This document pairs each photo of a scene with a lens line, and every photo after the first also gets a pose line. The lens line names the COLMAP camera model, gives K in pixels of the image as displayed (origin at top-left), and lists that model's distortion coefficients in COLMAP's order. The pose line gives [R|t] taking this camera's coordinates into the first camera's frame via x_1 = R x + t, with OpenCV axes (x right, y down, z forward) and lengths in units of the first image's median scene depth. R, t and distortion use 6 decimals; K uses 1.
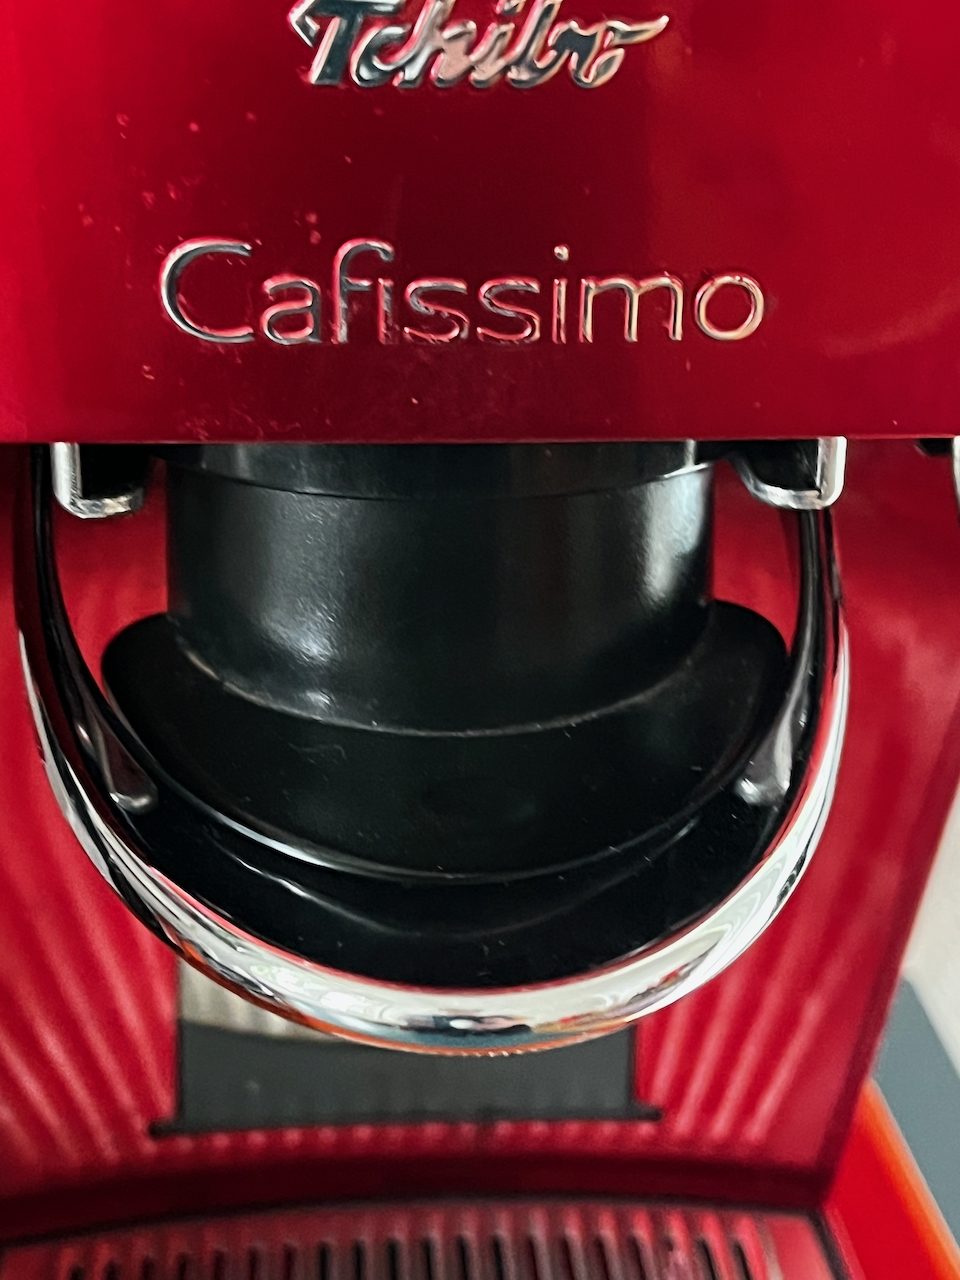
lens RADIAL K [[2190.3, 0, 472.4], [0, 2190.3, 639.9], [0, 0, 1]] dist [-0.012931, 0.000000]
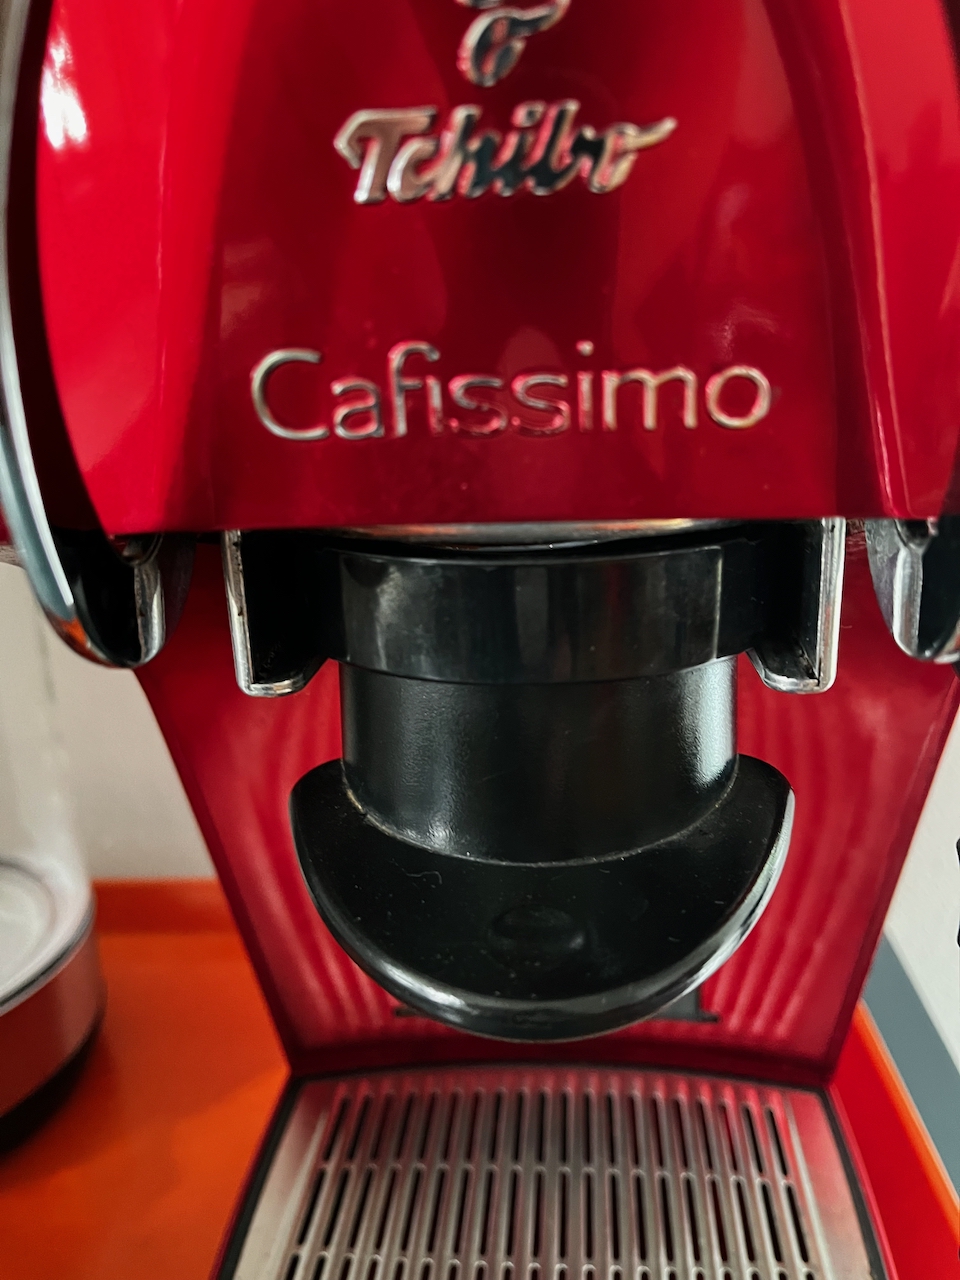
lens RADIAL K [[1002.3, 0, 492.4], [0, 1002.3, 648.4], [0, 0, 1]] dist [-0.027099, -0.019796]
pose [[0.987621, -0.005031, -0.156776, 0.073437], [-0.006245, 0.997432, -0.071347, 0.016466], [0.156732, 0.071443, 0.985054, 0.486523]]
